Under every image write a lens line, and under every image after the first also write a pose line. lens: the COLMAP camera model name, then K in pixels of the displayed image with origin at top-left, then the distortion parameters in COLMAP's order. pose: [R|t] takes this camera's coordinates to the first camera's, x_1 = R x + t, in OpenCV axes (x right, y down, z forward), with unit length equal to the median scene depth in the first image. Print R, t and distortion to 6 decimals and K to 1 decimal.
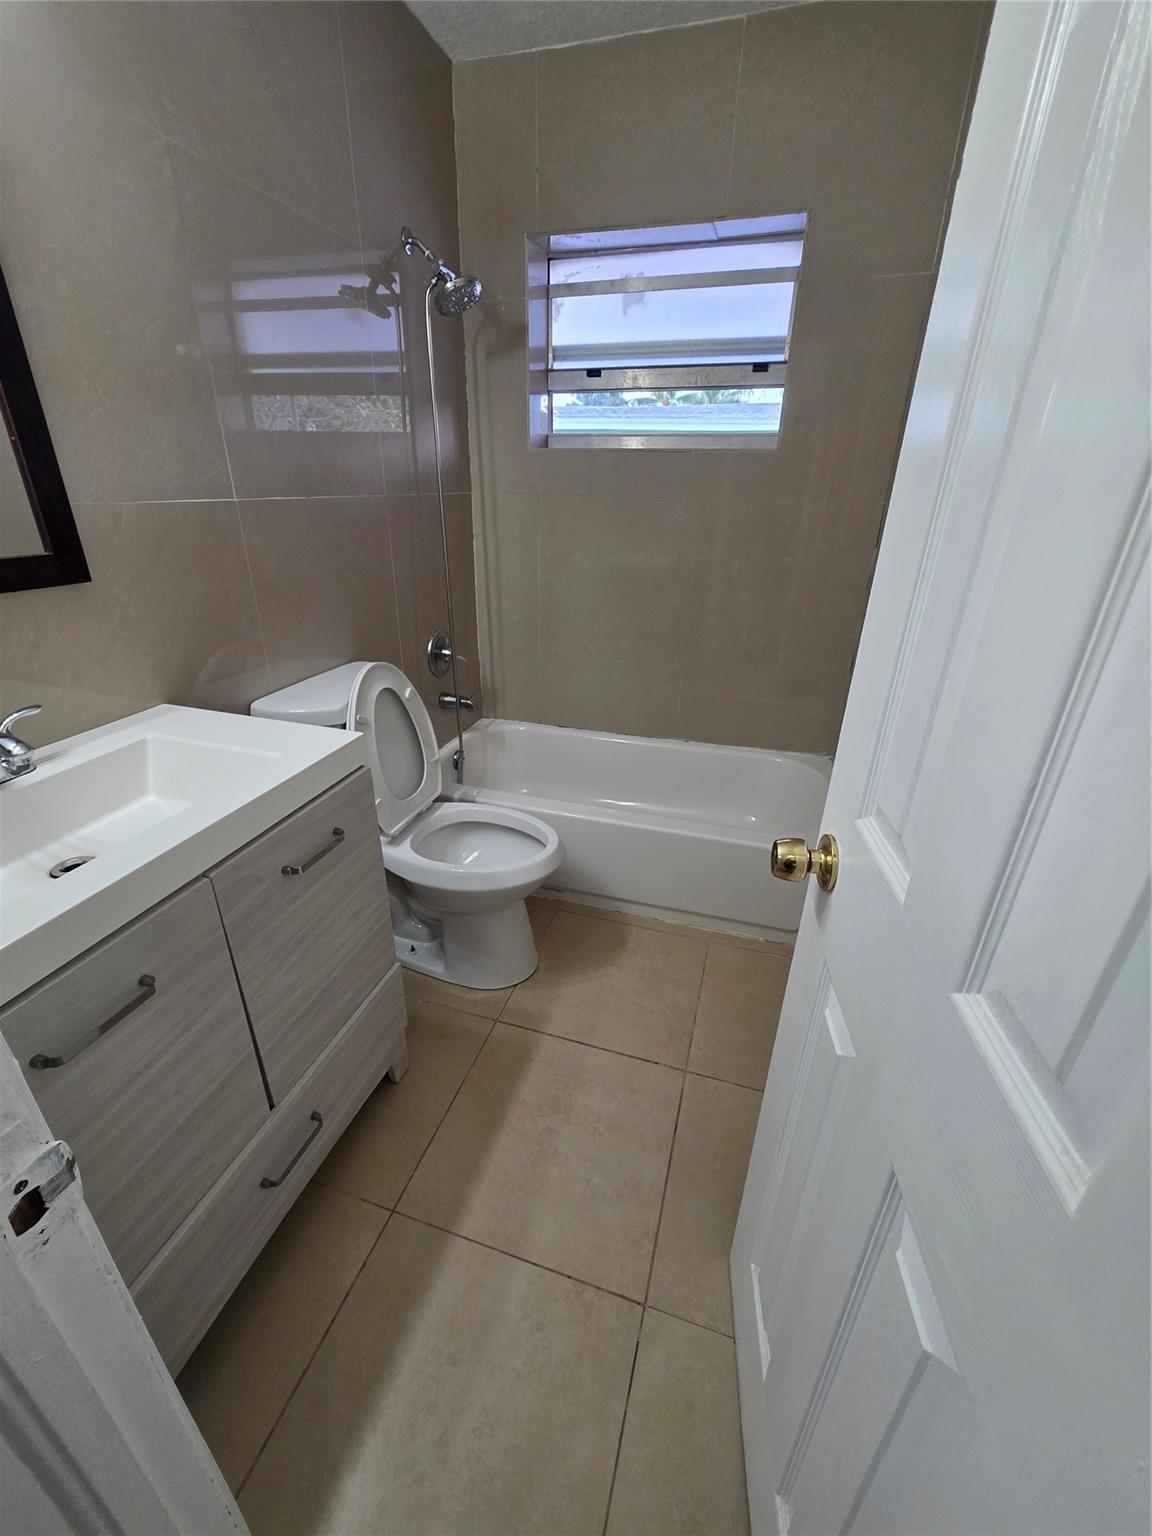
lens RADIAL K [[621.9, 0, 572.1], [0, 621.9, 784.6], [0, 0, 1]] dist [0.001656, -0.000058]
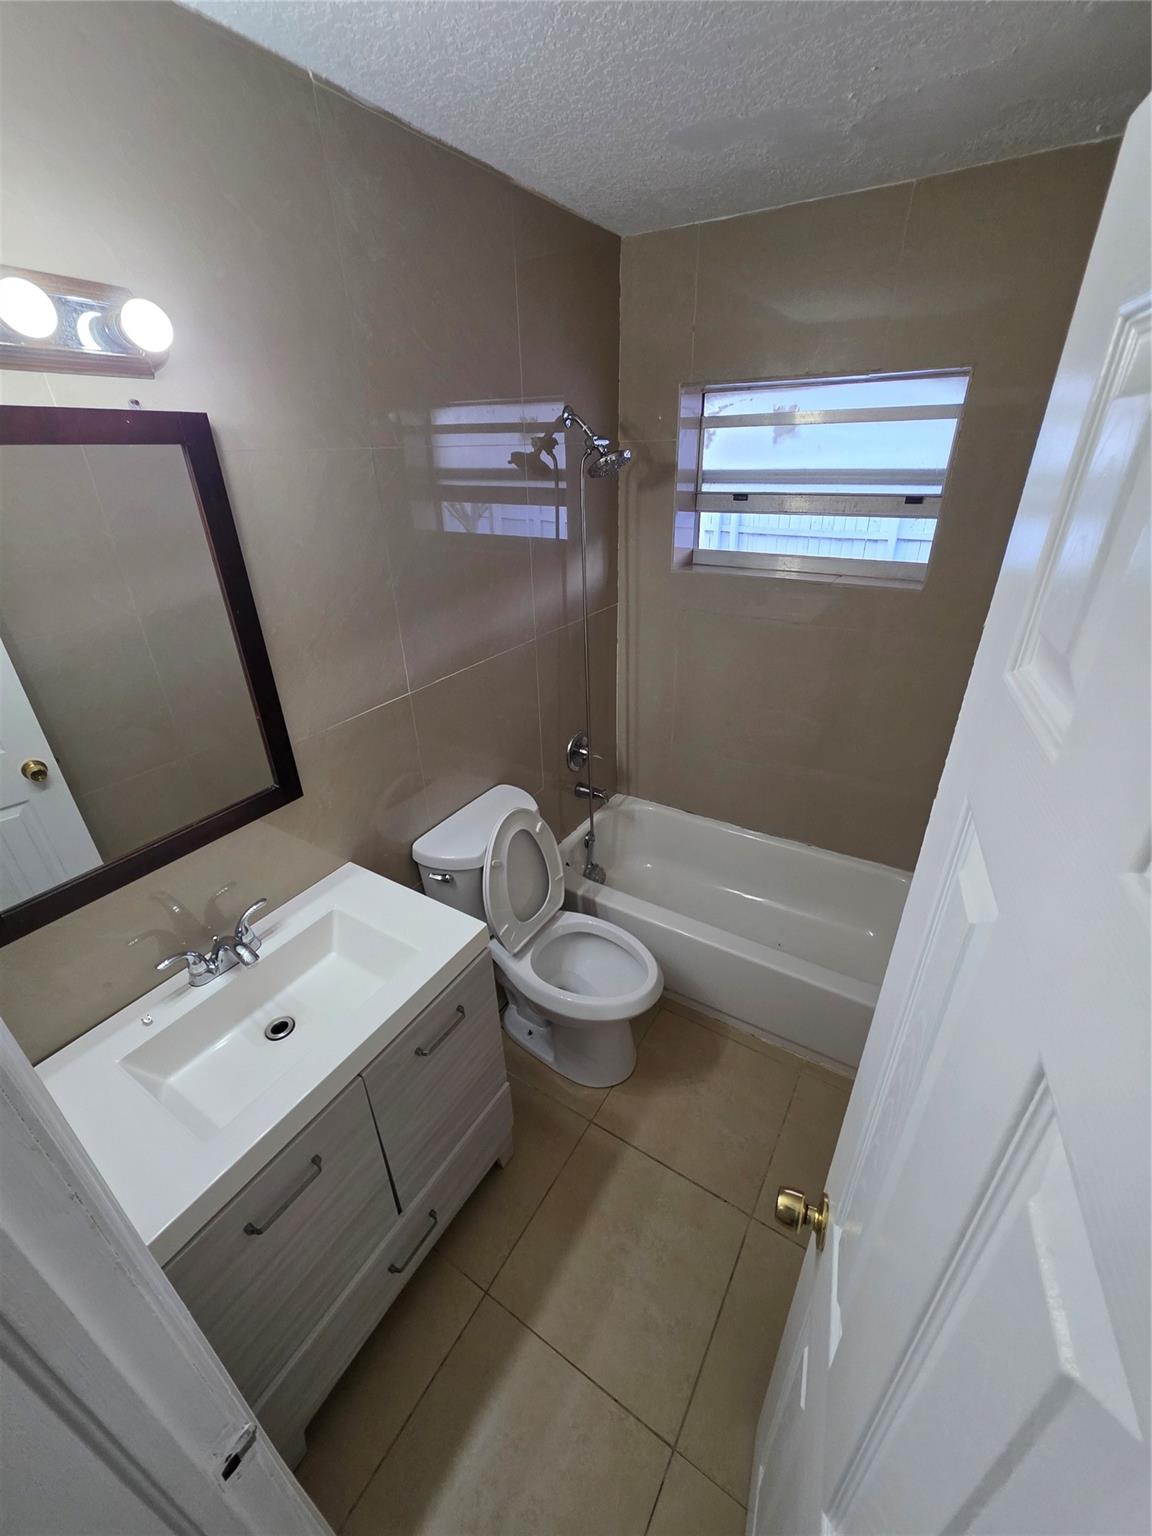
lens RADIAL K [[616.2, 0, 579.0], [0, 616.2, 758.8], [0, 0, 1]] dist [0.000498, 0.000140]
pose [[0.965983, 0.081423, -0.245454, 0.073037], [-0.071409, 0.996221, 0.049442, -0.304893], [0.248552, -0.030233, 0.968147, -0.082166]]
